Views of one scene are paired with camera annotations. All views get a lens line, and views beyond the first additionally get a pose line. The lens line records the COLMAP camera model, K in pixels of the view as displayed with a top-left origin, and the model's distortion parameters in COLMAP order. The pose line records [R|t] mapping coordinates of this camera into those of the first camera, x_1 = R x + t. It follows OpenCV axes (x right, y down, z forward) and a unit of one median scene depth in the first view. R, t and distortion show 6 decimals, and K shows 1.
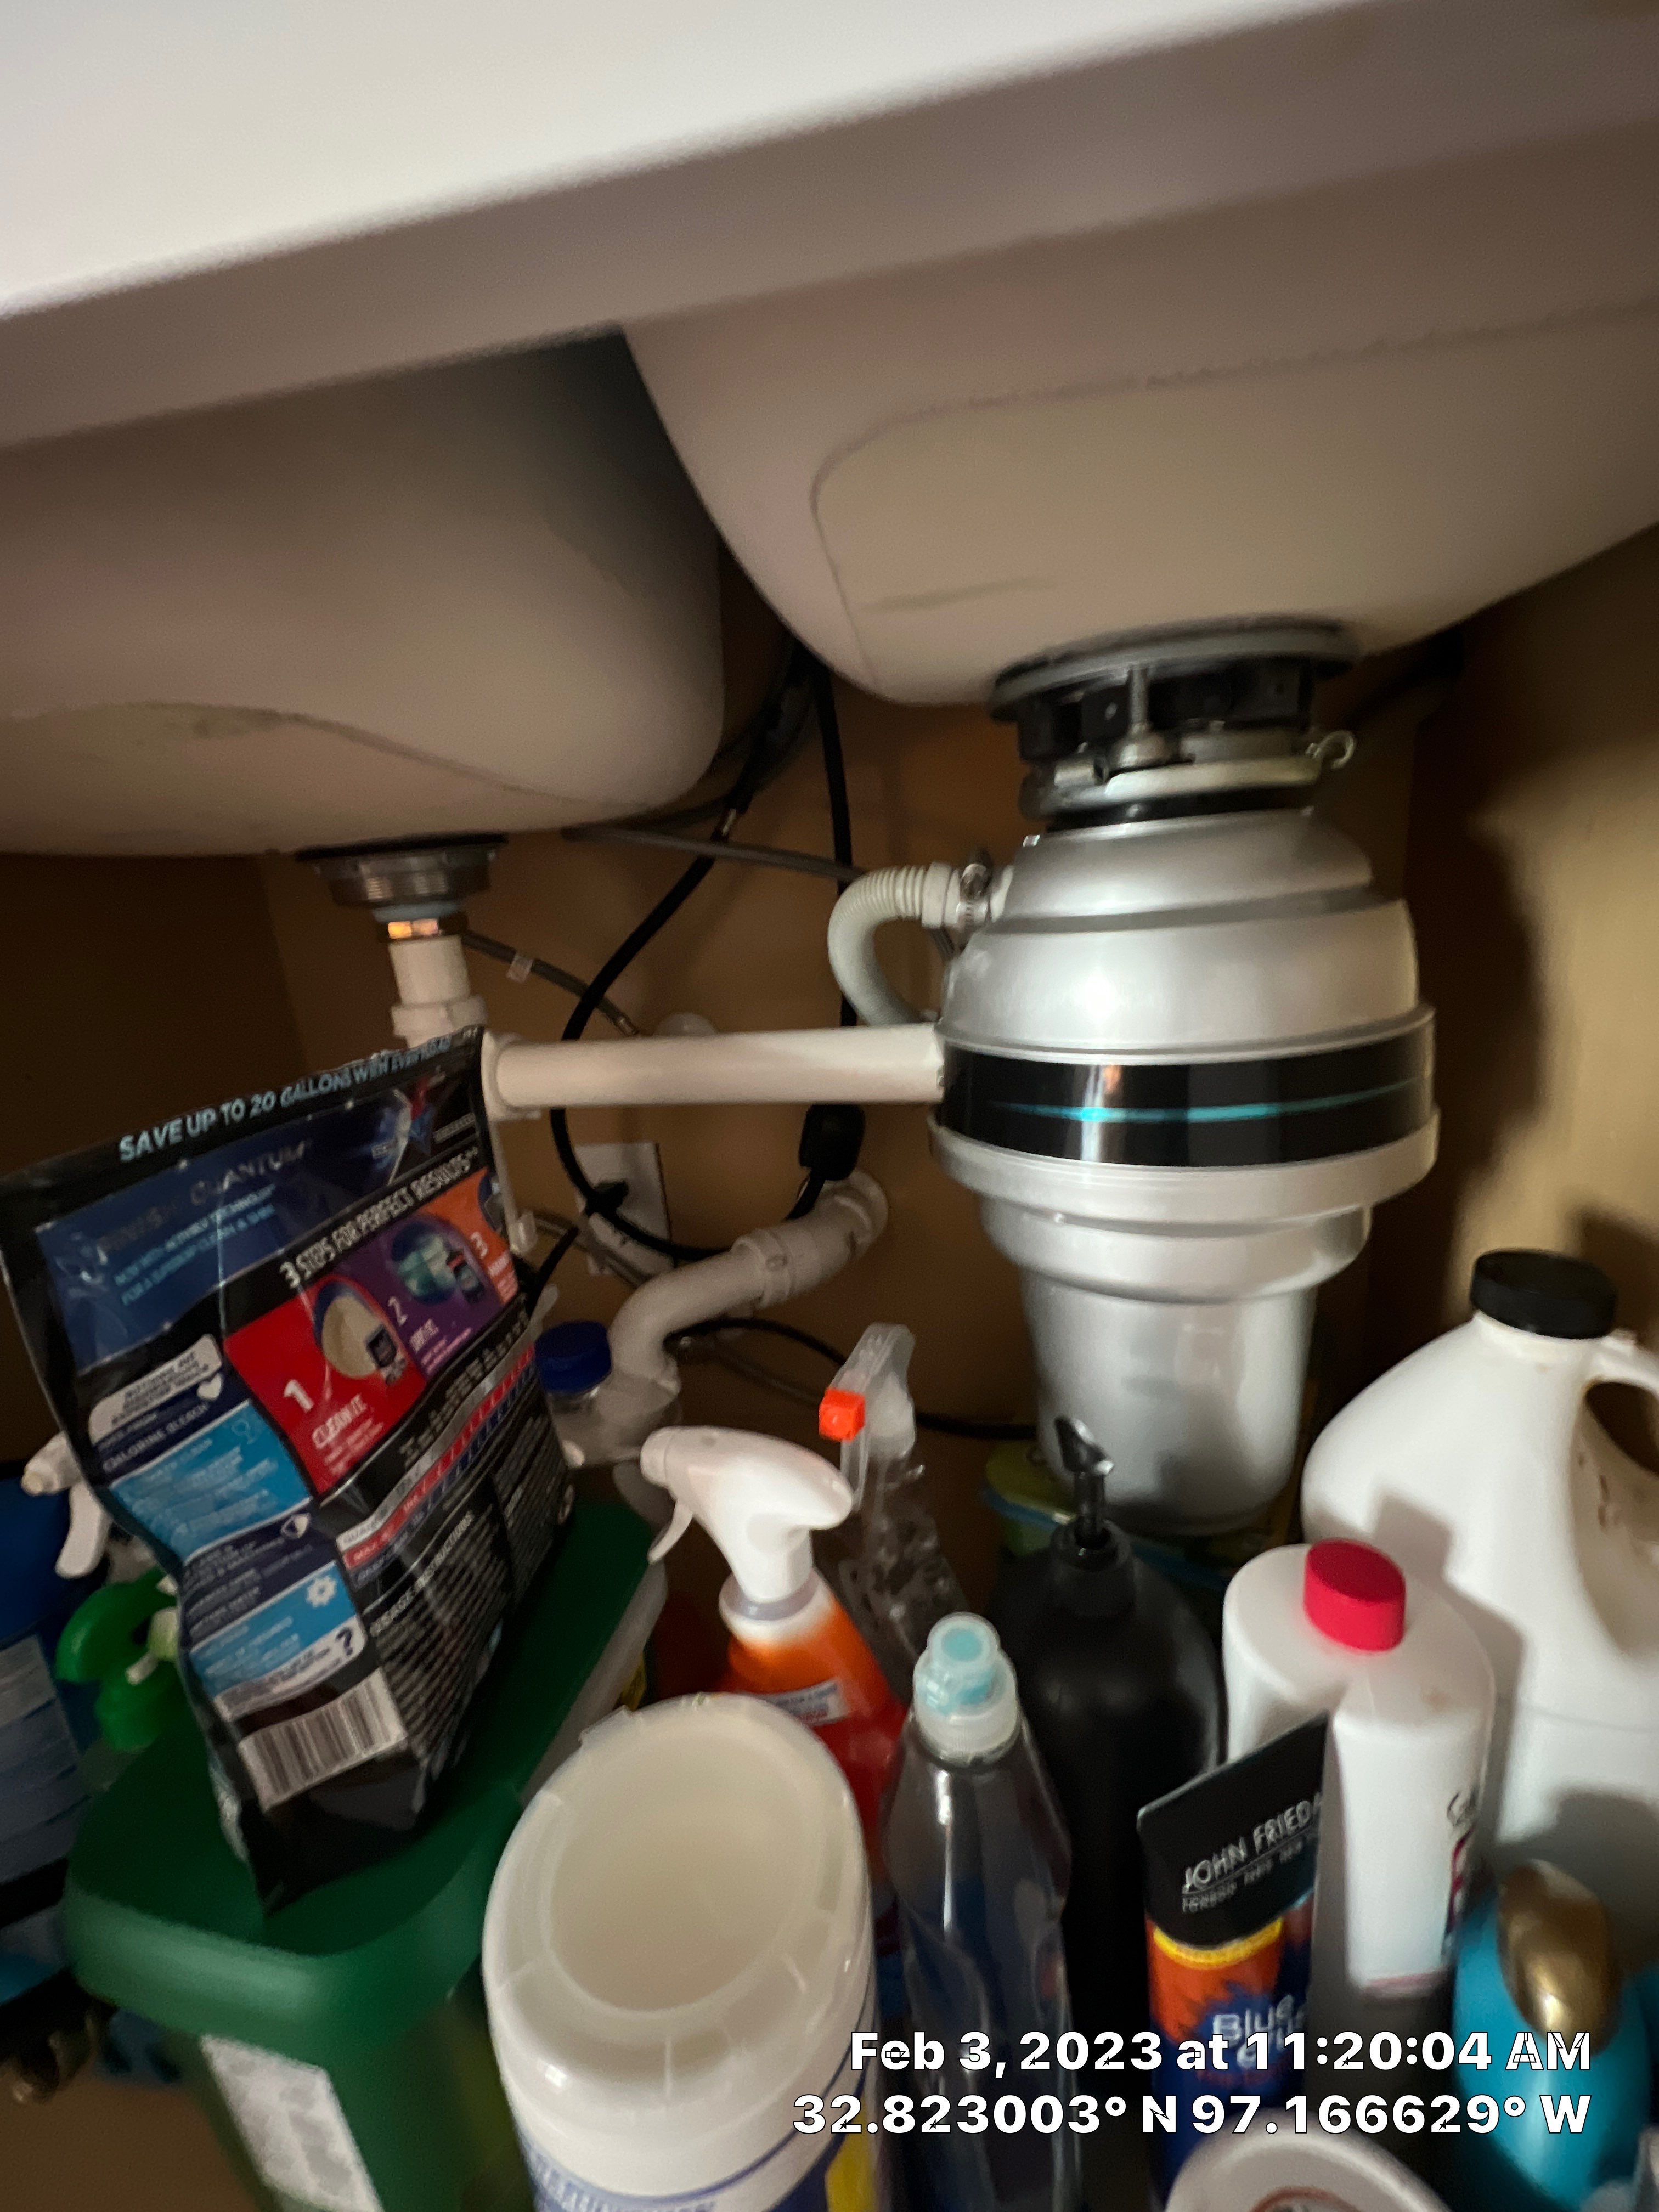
lens RADIAL K [[865.7, 0, 829.5], [0, 865.7, 1106.0], [0, 0, 1]] dist [0.000259, -0.000058]
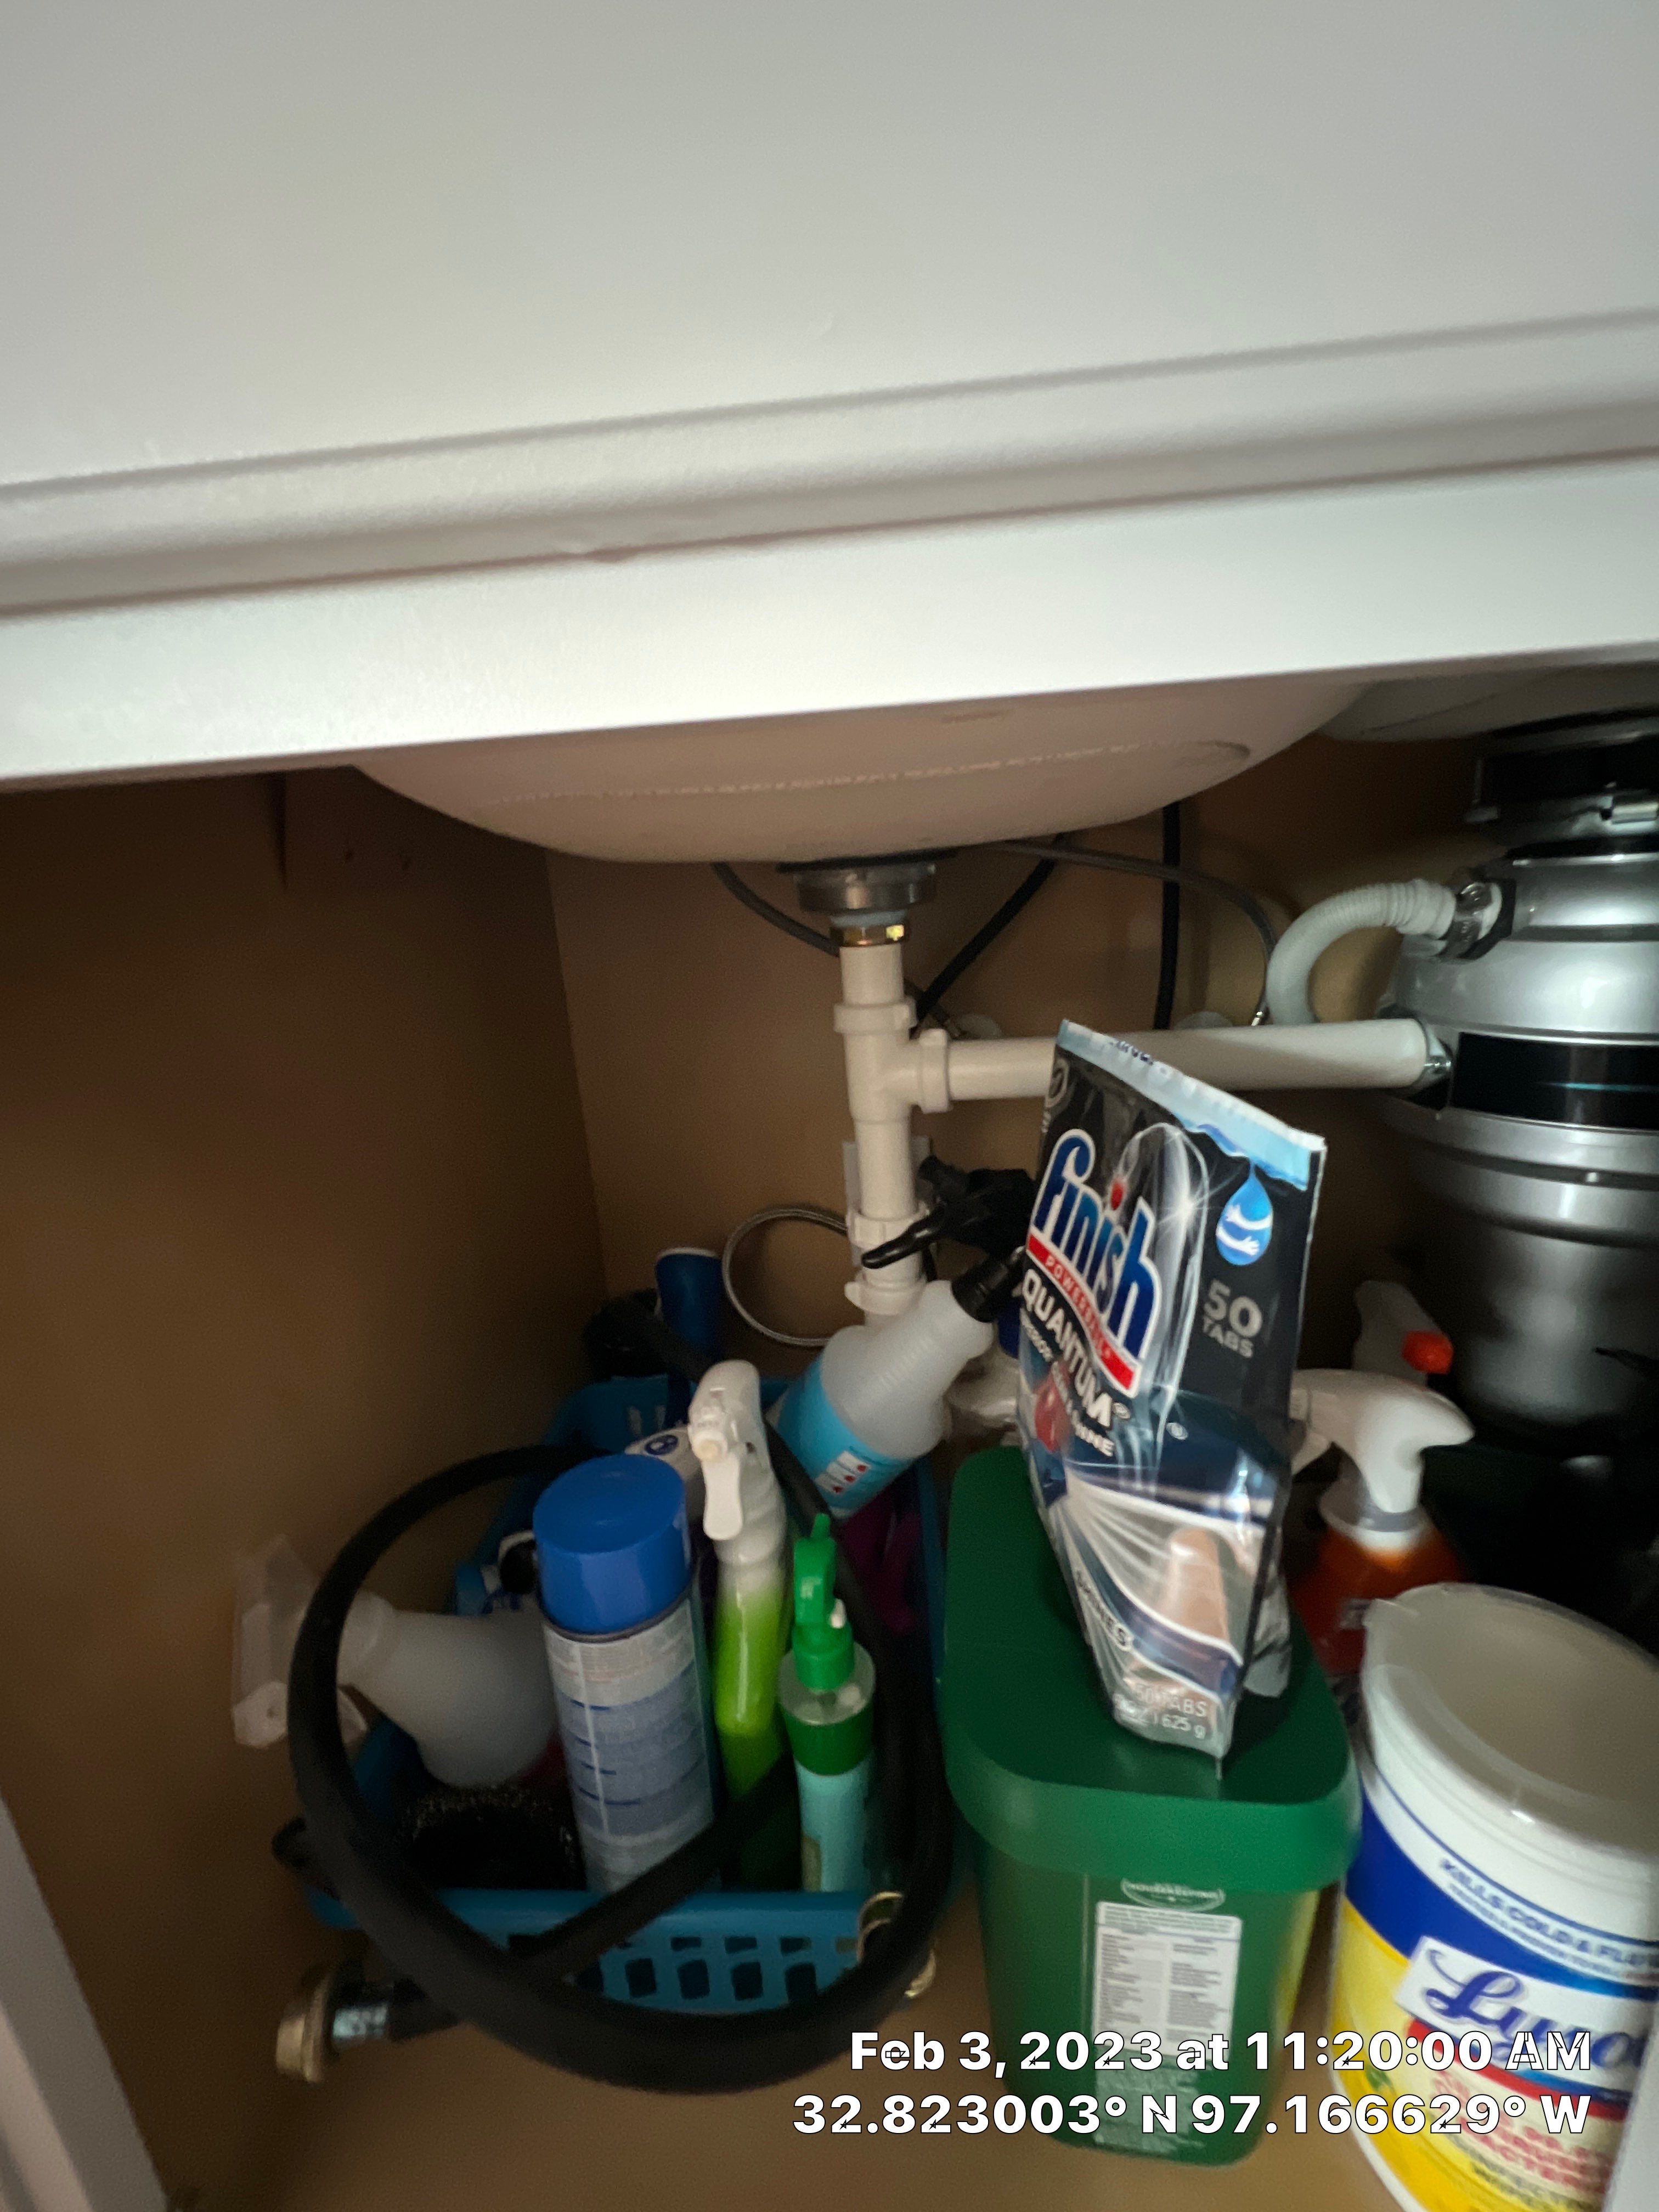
lens RADIAL K [[865.7, 0, 829.5], [0, 865.7, 1106.0], [0, 0, 1]] dist [0.000259, -0.000058]
pose [[0.984076, -0.026319, 0.175790, -0.896379], [0.030733, 0.999276, -0.022435, 0.028729], [-0.175072, 0.027480, 0.984172, -0.018896]]
